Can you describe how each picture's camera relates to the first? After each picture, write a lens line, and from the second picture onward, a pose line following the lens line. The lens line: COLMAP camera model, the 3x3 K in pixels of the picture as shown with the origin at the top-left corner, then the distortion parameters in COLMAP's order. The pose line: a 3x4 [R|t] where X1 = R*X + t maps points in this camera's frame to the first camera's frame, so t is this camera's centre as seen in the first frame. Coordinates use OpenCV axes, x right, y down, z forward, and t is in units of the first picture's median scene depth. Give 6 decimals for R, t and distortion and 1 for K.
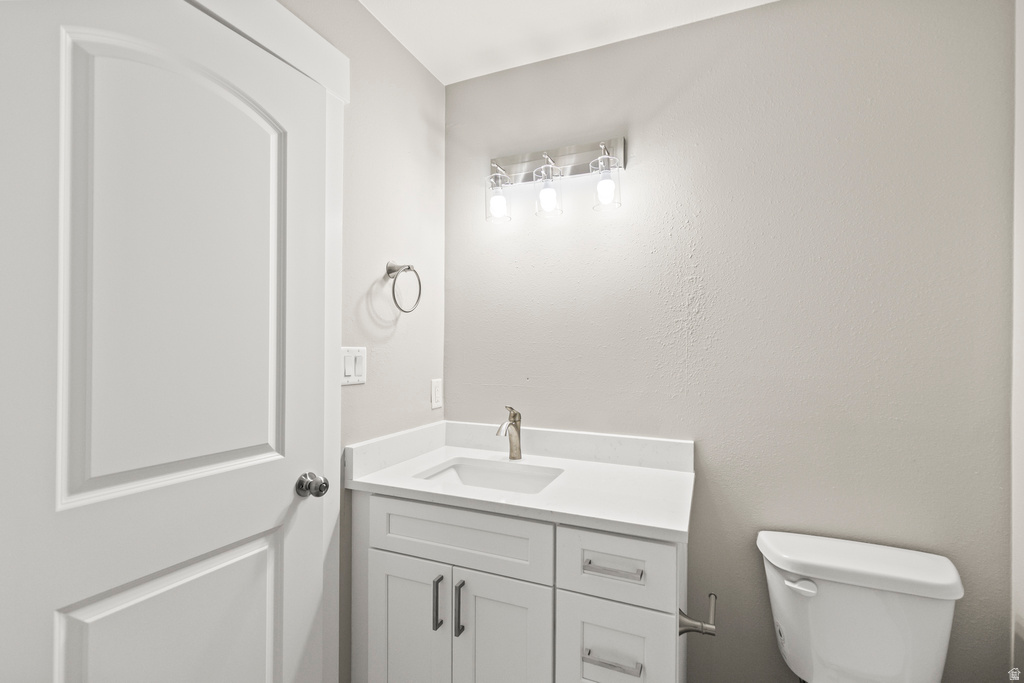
lens RADIAL K [[460.8, 0, 514.4], [0, 460.8, 348.1], [0, 0, 1]] dist [0.003697, 0.000339]
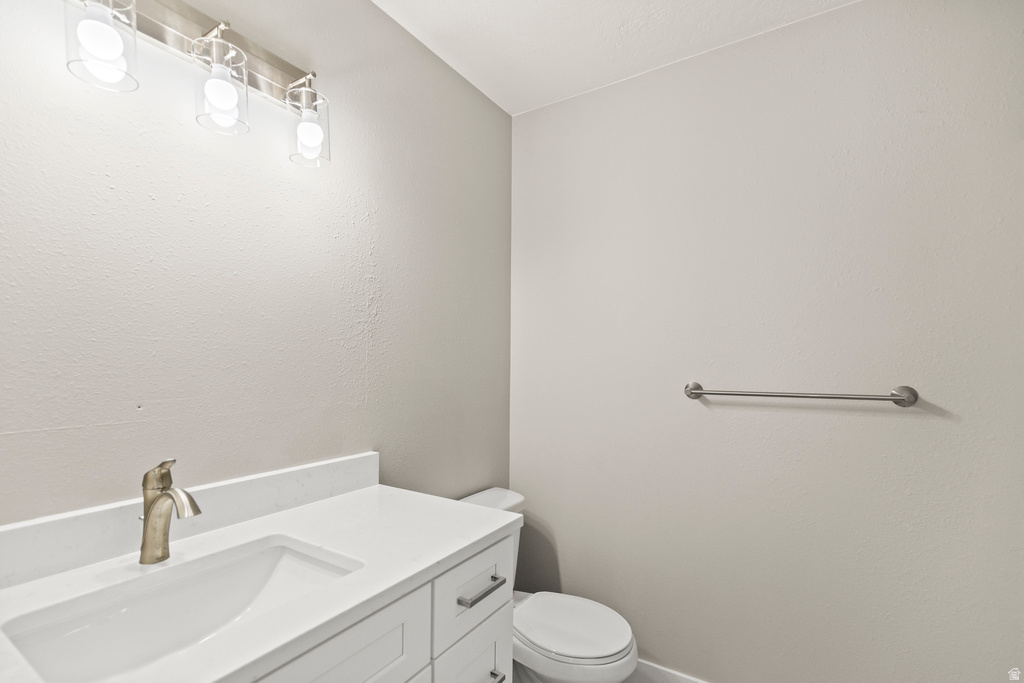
lens RADIAL K [[465.6, 0, 513.3], [0, 465.6, 362.5], [0, 0, 1]] dist [0.001672, 0.000111]
pose [[0.155200, -0.007454, 0.987855, -0.497296], [-0.002795, 0.999964, 0.007985, 0.012264], [-0.987879, -0.004000, 0.155174, 0.565990]]
